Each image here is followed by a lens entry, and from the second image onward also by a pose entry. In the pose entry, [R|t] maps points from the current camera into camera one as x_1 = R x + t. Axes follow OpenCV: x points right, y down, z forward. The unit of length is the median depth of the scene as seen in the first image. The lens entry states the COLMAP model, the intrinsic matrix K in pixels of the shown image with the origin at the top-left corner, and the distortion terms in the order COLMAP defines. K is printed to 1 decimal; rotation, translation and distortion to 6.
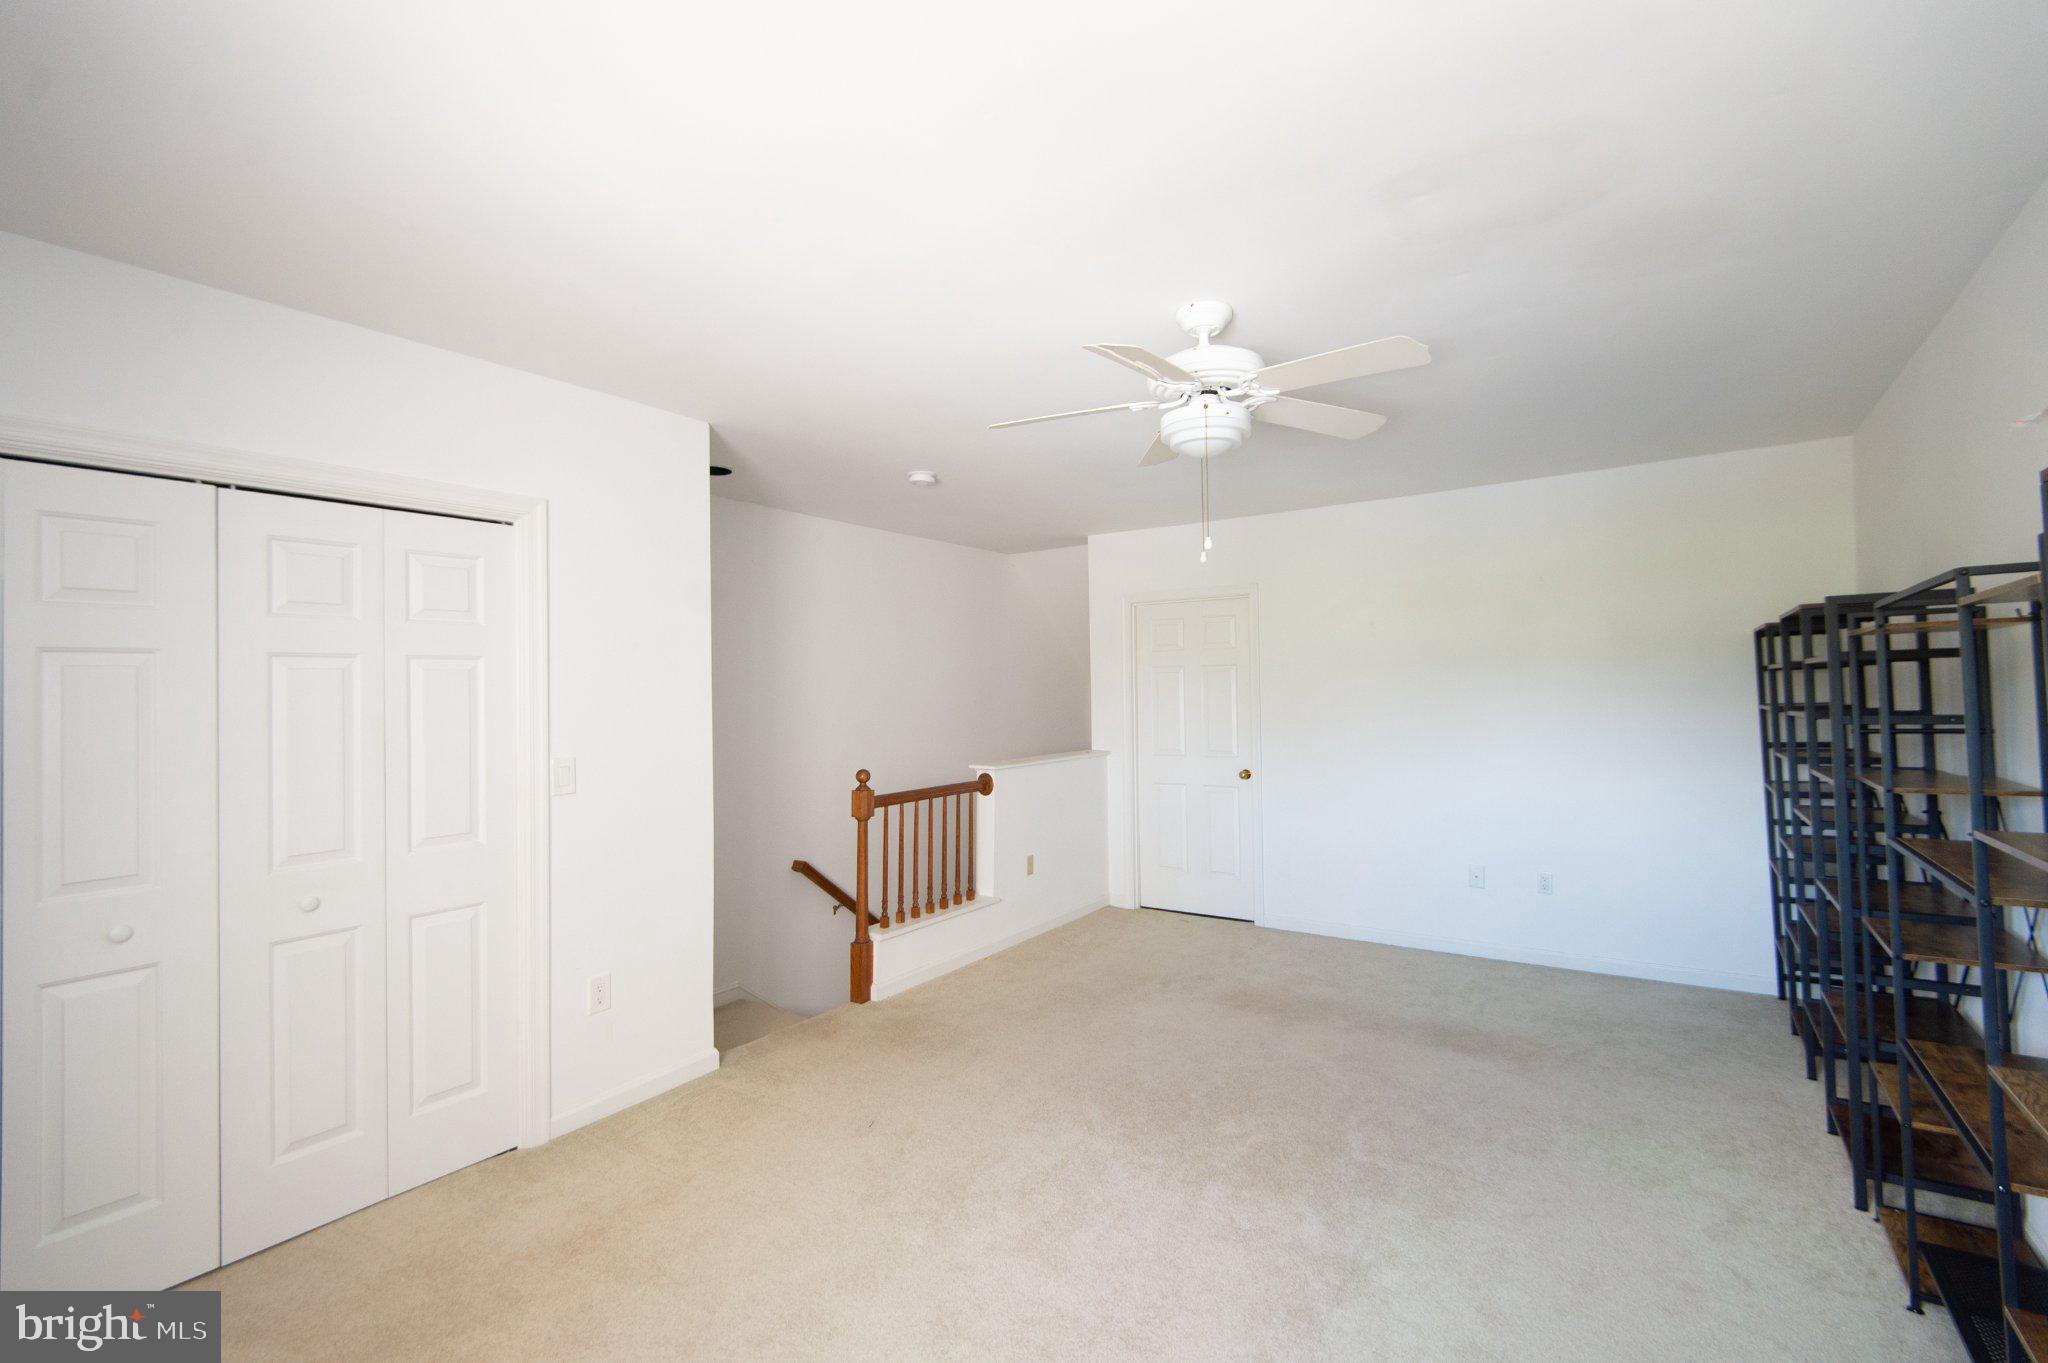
lens RADIAL K [[910.9, 0, 1020.2], [0, 910.9, 683.3], [0, 0, 1]] dist [0.018428, -0.011100]
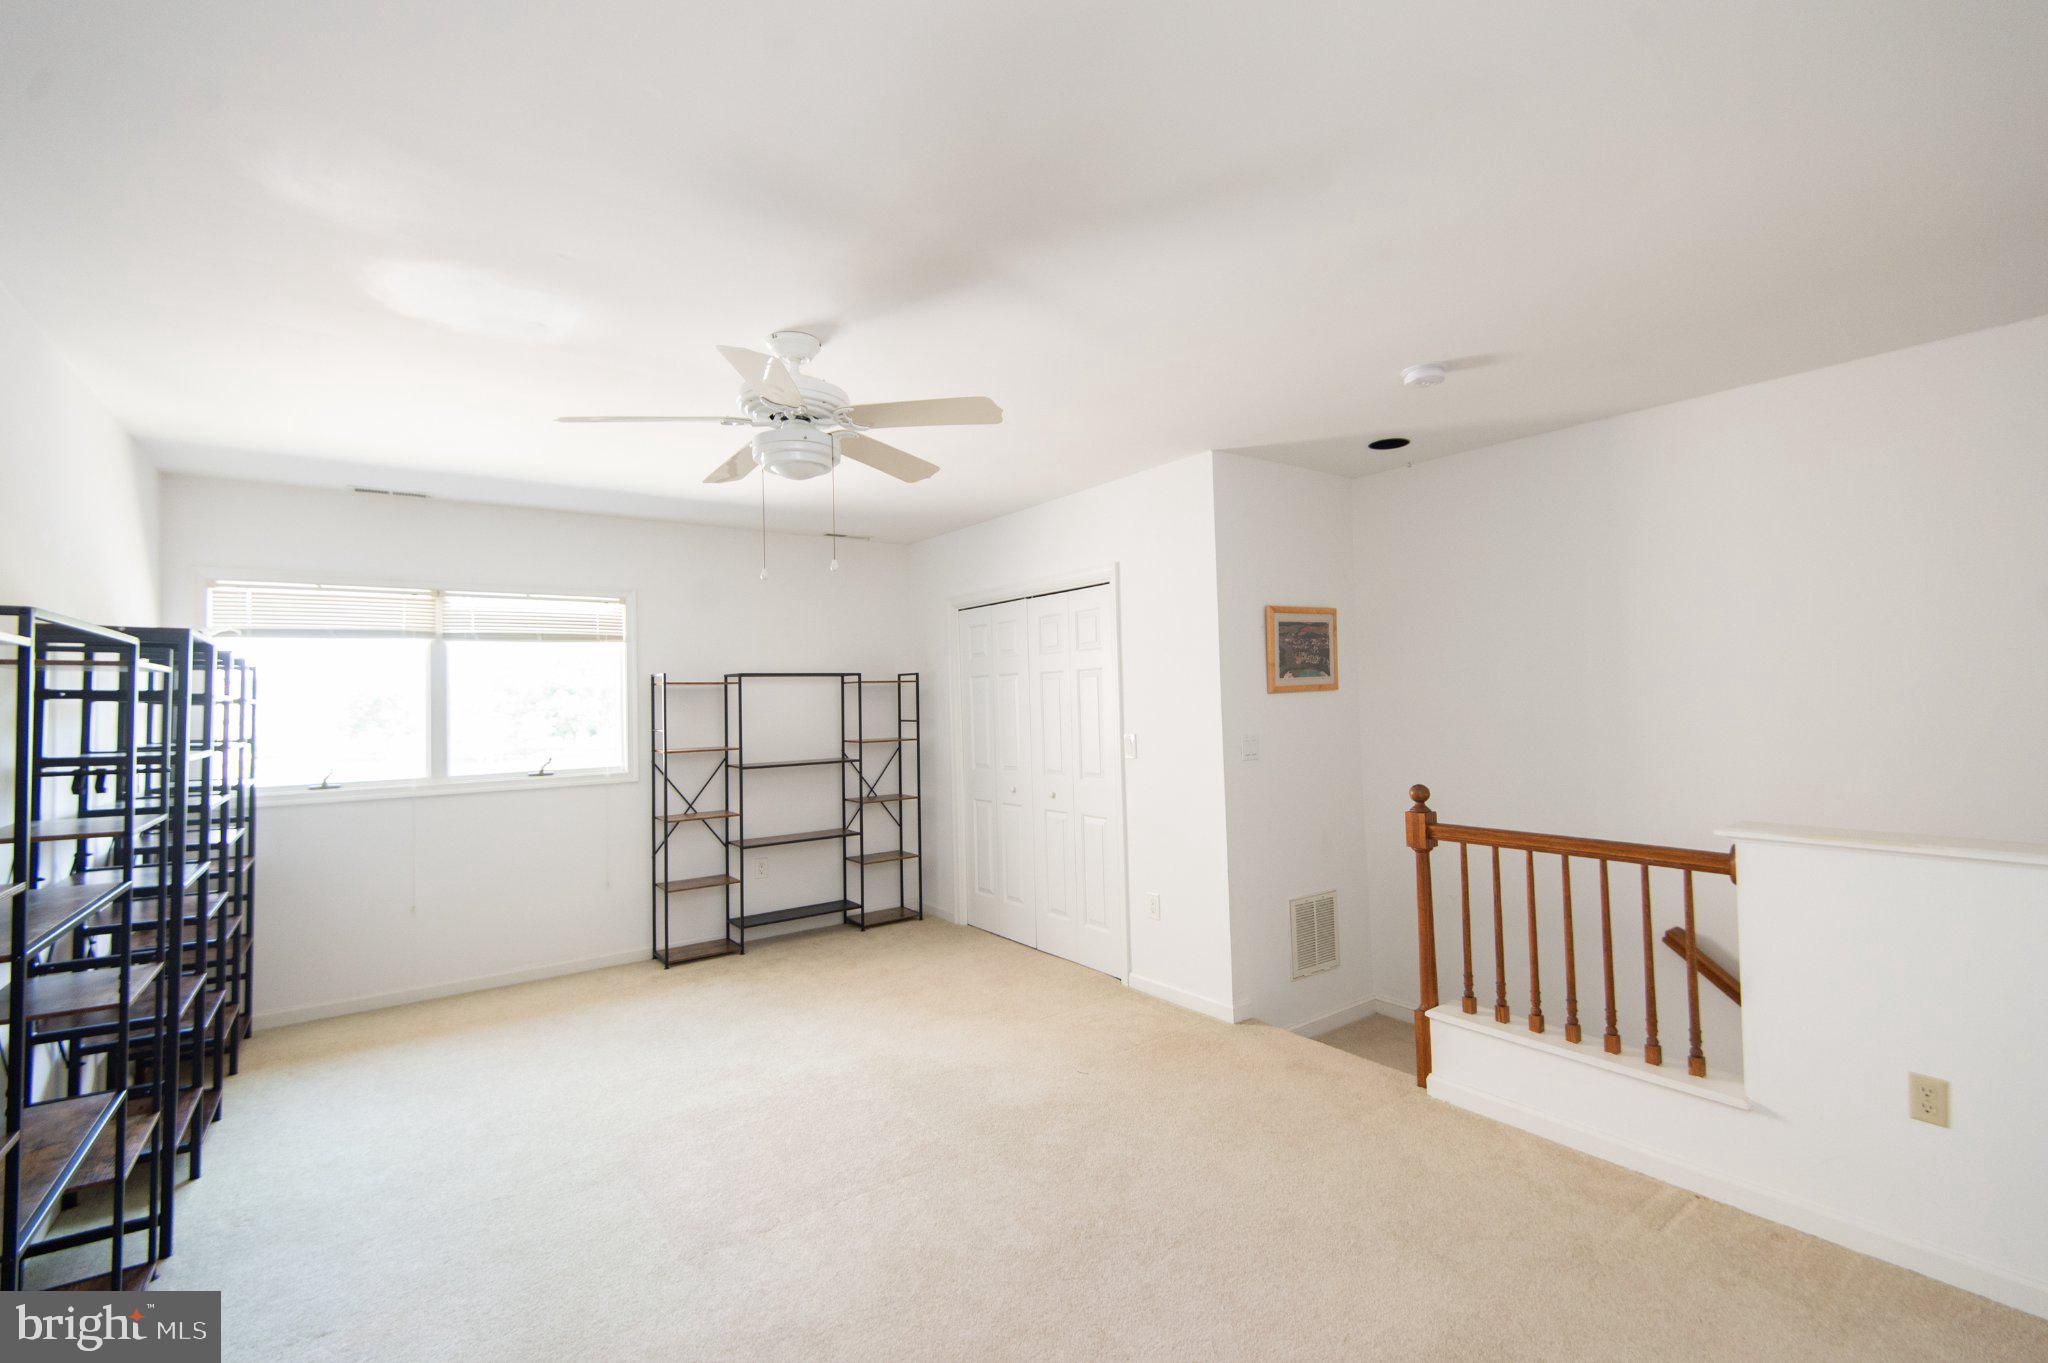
lens RADIAL K [[910.9, 0, 1021.1], [0, 910.9, 677.6], [0, 0, 1]] dist [0.018428, -0.011100]
pose [[-0.362668, 0.003217, -0.931913, 0.658202], [0.041972, 0.999036, -0.012885, 0.000924], [0.930973, -0.043787, -0.362453, 0.970316]]
